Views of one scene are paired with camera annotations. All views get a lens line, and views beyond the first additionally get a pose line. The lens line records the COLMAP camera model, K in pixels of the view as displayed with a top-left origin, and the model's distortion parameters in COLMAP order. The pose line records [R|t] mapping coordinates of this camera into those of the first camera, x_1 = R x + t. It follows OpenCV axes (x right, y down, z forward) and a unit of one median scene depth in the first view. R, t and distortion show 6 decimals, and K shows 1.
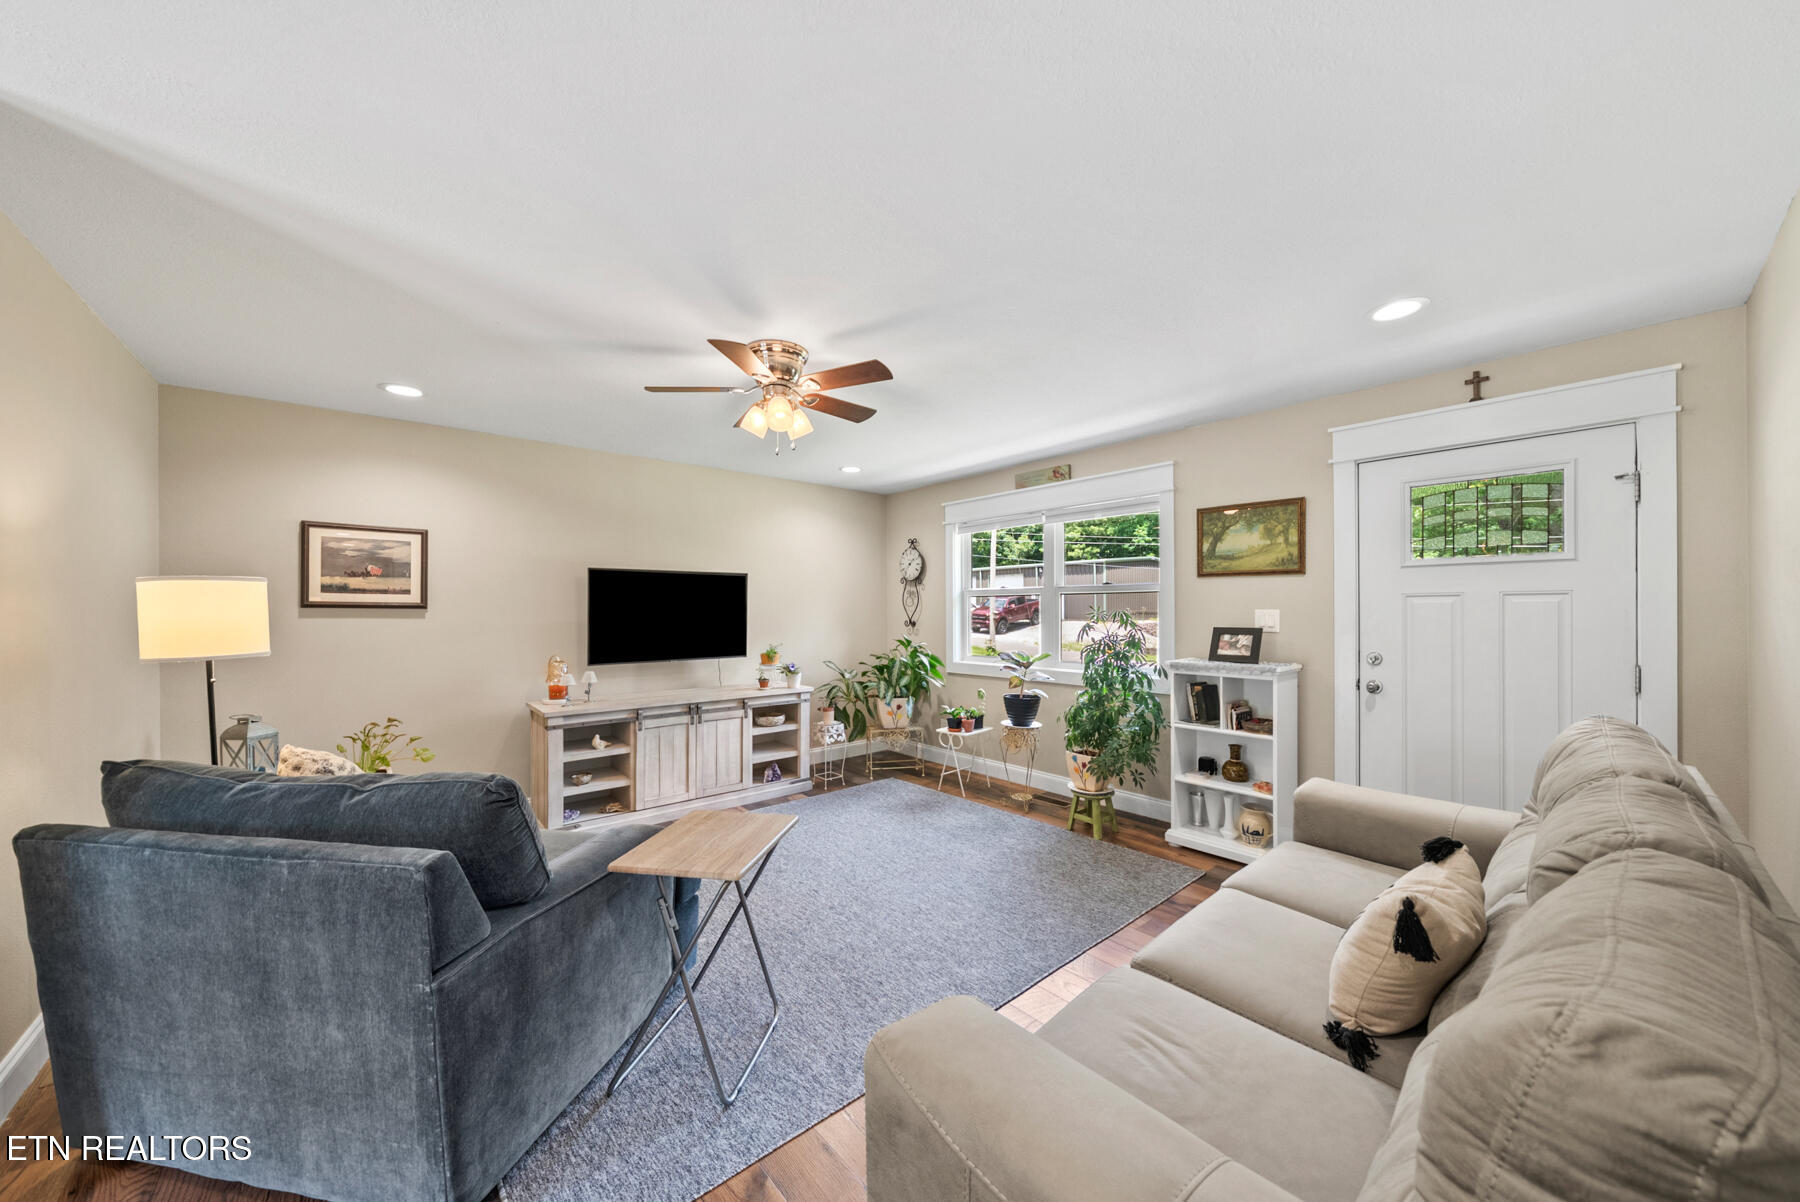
lens RADIAL K [[616.7, 0, 905.7], [0, 616.7, 608.6], [0, 0, 1]] dist [-0.004784, -0.000308]
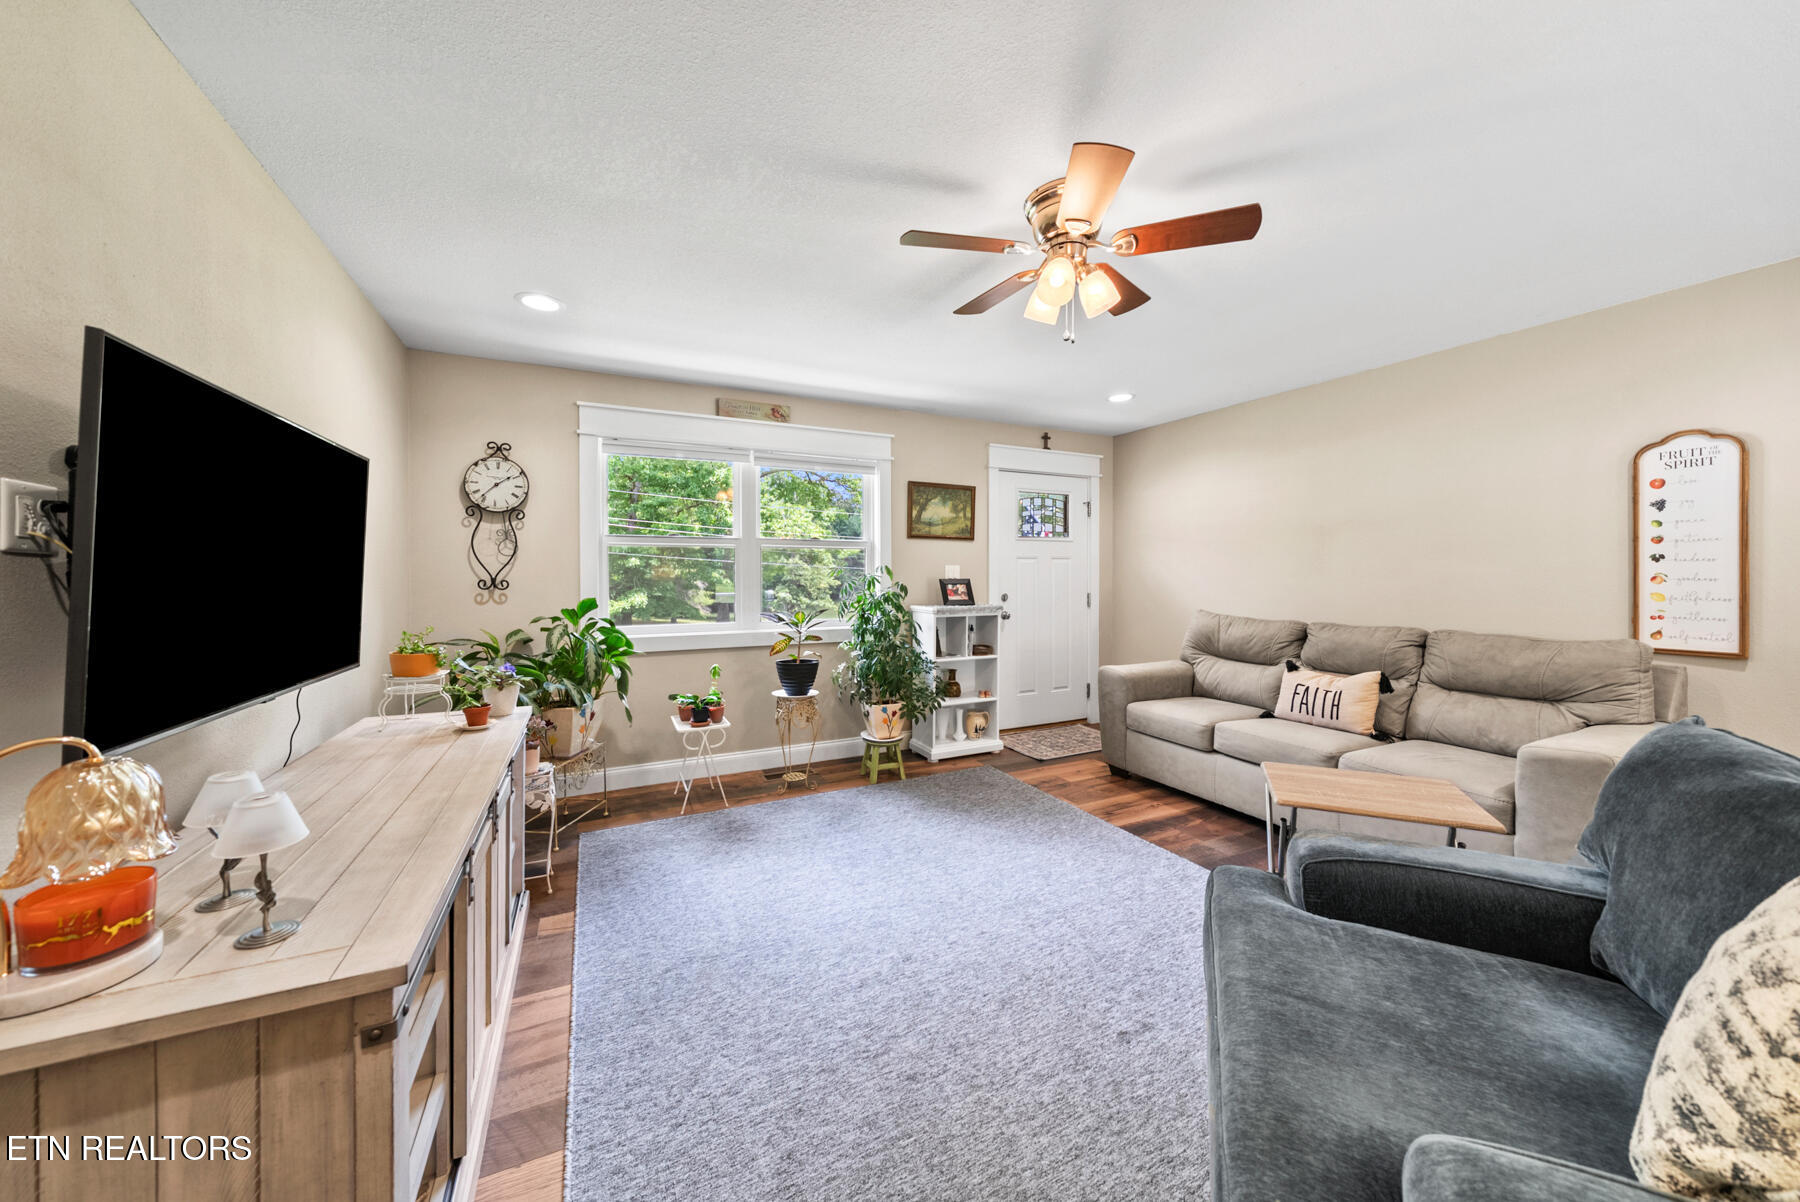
lens RADIAL K [[616.7, 0, 902.0], [0, 616.7, 577.6], [0, 0, 1]] dist [-0.004784, -0.000308]
pose [[0.273280, -0.000571, 0.961934, -0.719235], [-0.002010, 0.999997, 0.001165, 0.025882], [-0.961932, -0.002252, 0.273278, 0.724005]]
